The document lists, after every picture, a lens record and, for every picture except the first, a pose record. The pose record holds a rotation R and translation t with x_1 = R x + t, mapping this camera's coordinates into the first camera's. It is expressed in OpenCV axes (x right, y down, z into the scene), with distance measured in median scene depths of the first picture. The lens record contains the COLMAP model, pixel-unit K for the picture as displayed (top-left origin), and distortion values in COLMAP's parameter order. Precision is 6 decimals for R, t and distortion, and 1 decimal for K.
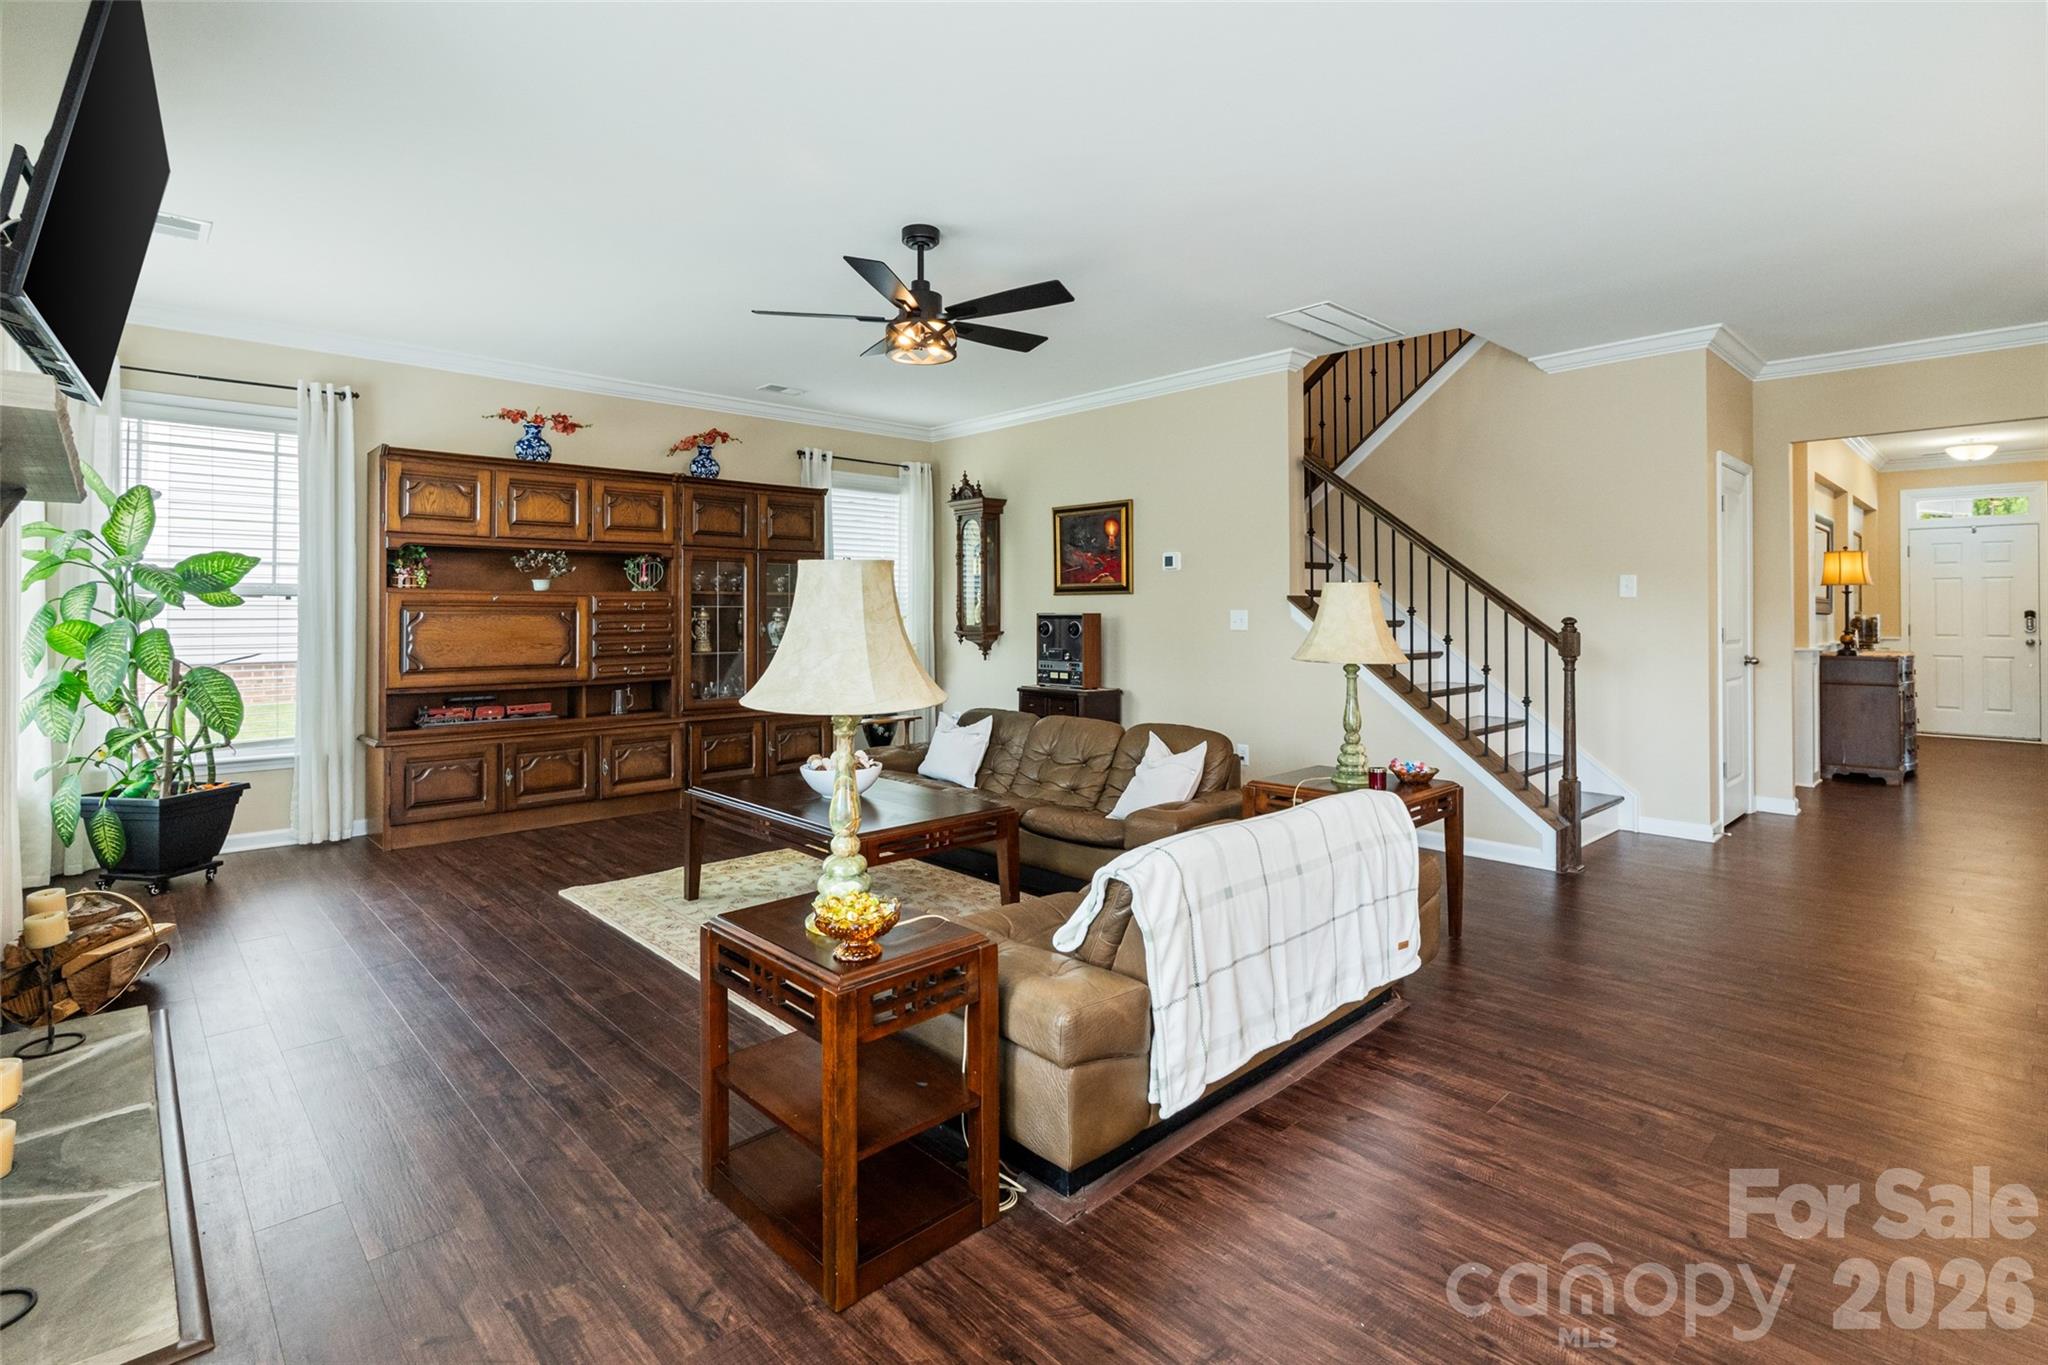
lens RADIAL K [[967.2, 0, 956.5], [0, 967.2, 605.5], [0, 0, 1]] dist [0.000245, -0.000307]
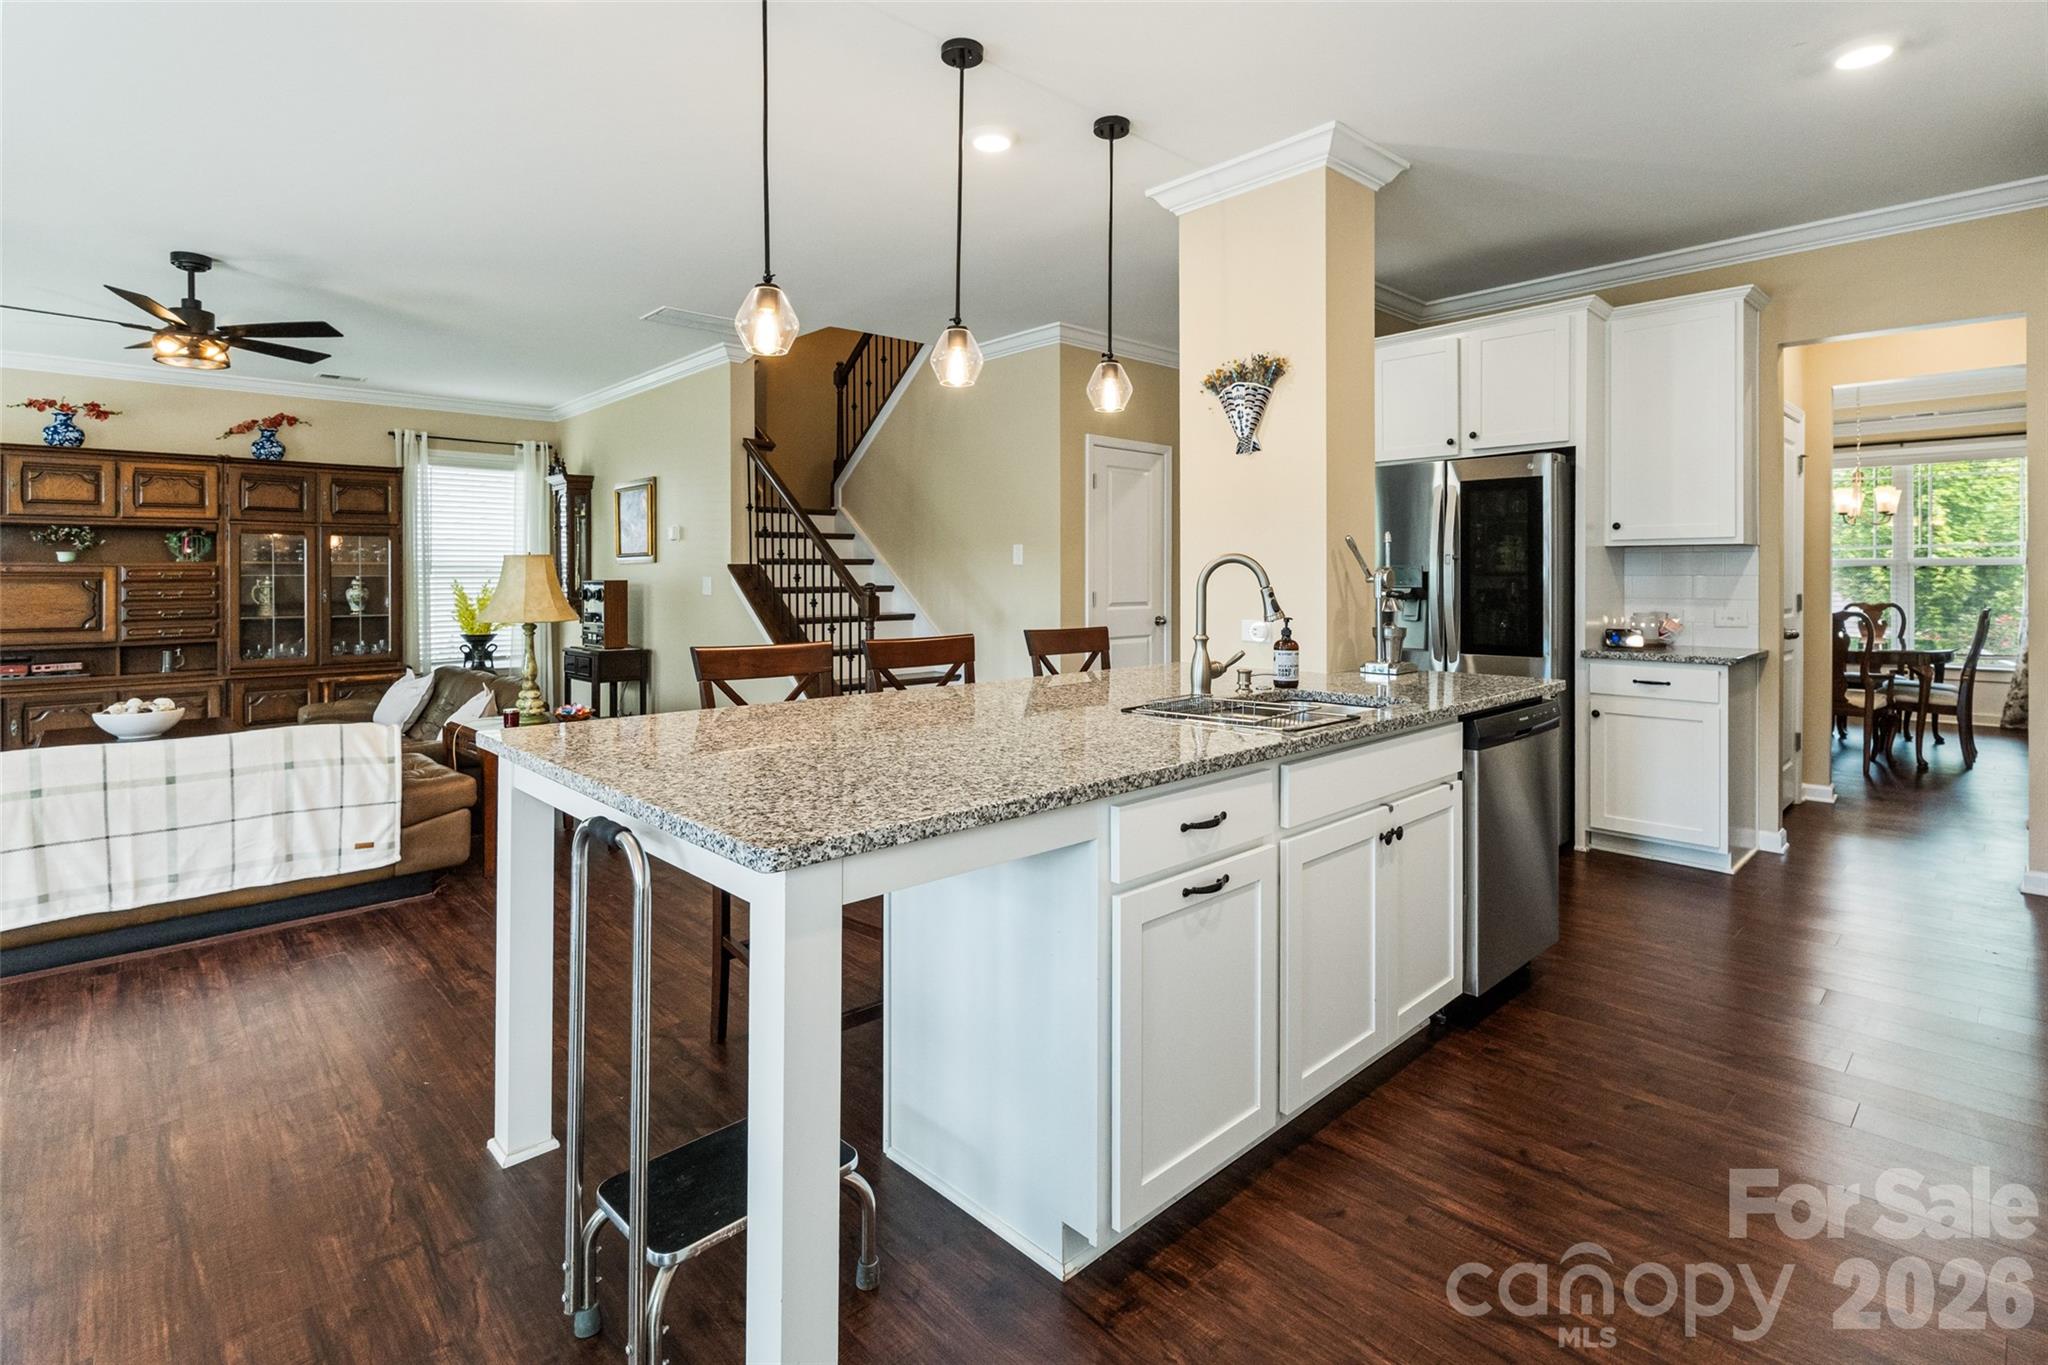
lens RADIAL K [[967.2, 0, 952.6], [0, 967.2, 578.2], [0, 0, 1]] dist [0.000245, -0.000307]
pose [[0.999992, 0.001588, 0.003631, 0.572003], [-0.001639, 0.999901, 0.013945, -0.013284], [-0.003608, -0.013951, 0.999896, -0.117128]]
